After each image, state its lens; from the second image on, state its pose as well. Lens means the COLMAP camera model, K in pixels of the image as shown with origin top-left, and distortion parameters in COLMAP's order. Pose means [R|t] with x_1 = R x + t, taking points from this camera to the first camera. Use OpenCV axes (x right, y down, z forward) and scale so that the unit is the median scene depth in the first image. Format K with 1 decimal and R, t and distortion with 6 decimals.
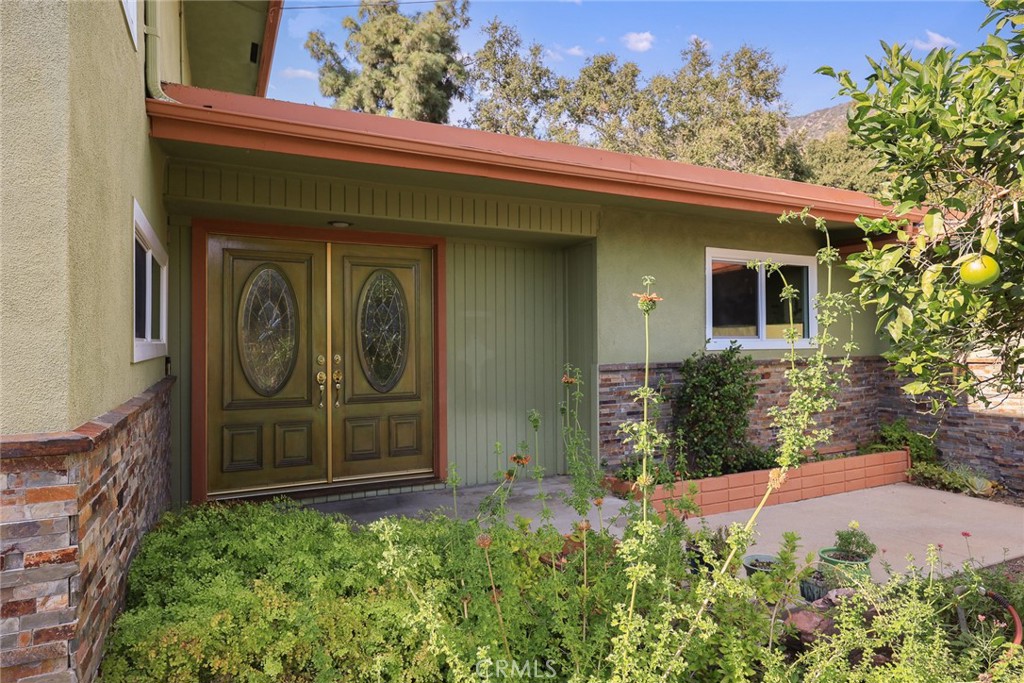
lens RADIAL K [[619.4, 0, 512.0], [0, 619.4, 341.5], [0, 0, 1]] dist [-0.001173, -0.000046]
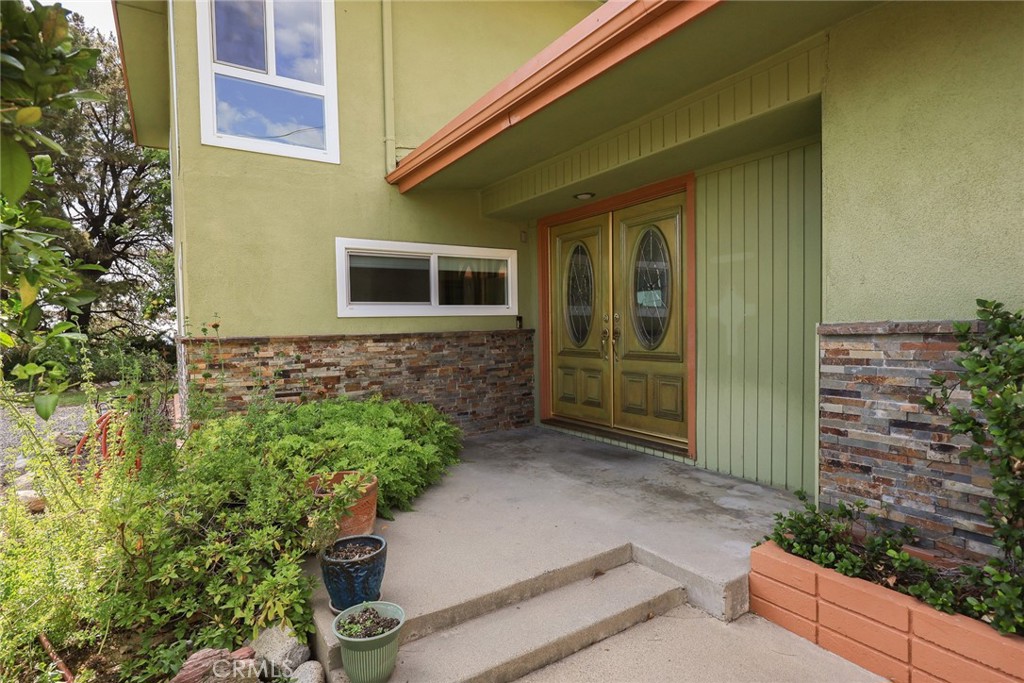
lens RADIAL K [[512.2, 0, 512.0], [0, 512.2, 341.5], [0, 0, 1]] dist [0.000277, 0.000197]
pose [[0.140206, 0.038378, -0.989378, 0.558450], [0.022942, 0.998854, 0.041997, 0.027657], [0.989857, -0.028587, 0.139164, 0.655124]]
